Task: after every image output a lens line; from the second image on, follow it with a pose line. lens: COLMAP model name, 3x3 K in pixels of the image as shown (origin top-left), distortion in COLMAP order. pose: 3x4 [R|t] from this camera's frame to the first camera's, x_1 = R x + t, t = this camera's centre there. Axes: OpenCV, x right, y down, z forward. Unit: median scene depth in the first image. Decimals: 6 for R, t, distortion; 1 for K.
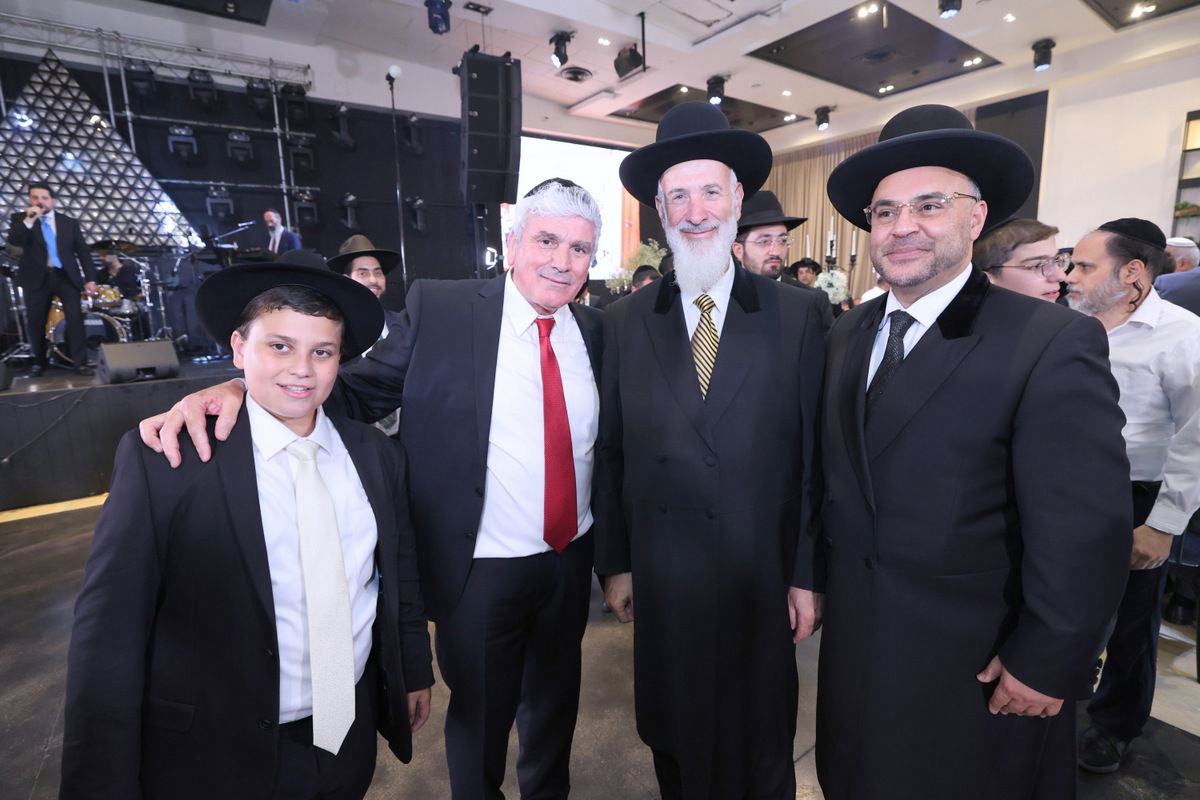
lens RADIAL K [[555.5, 0, 600.0], [0, 555.5, 400.0], [0, 0, 1]] dist [-0.052894, 0.015799]
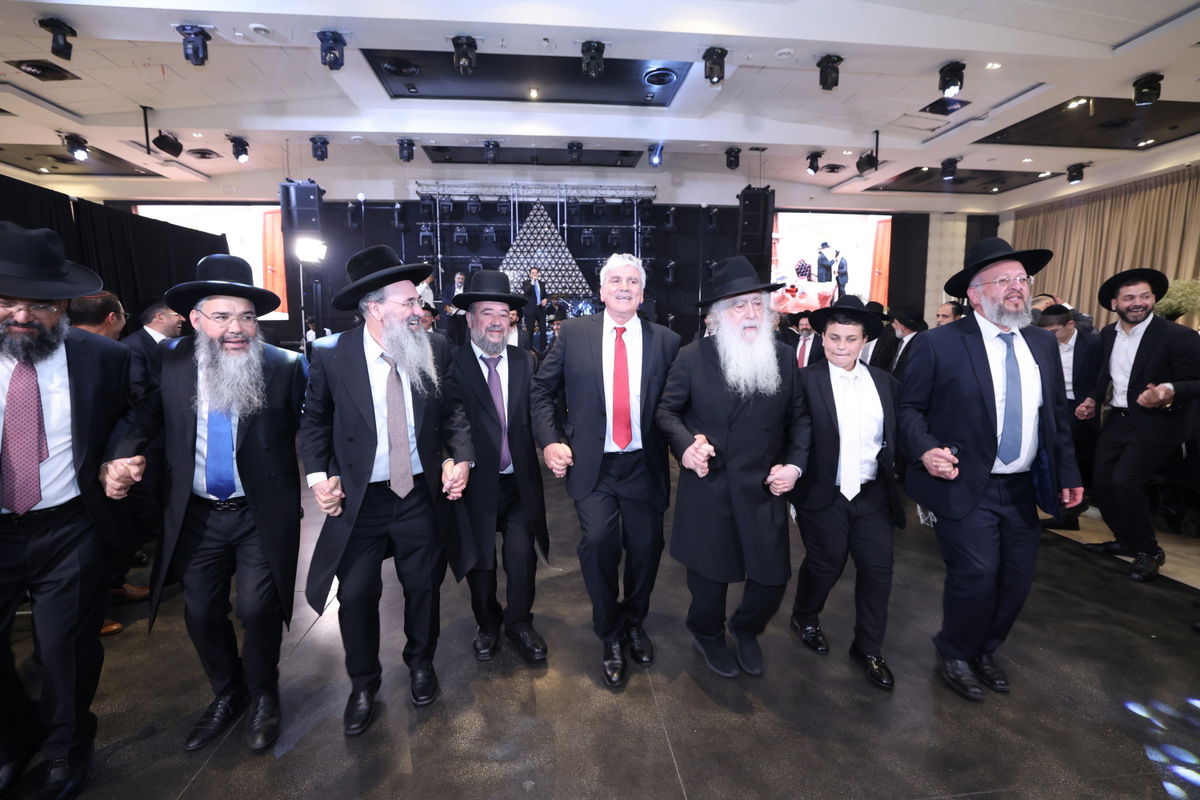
lens RADIAL K [[555.5, 0, 600.0], [0, 555.5, 400.0], [0, 0, 1]] dist [-0.052894, 0.015799]
pose [[0.869951, 0.084661, -0.485817, 0.193035], [-0.112970, 0.993169, -0.029219, 0.104976], [0.480025, 0.080302, 0.873572, -0.515265]]
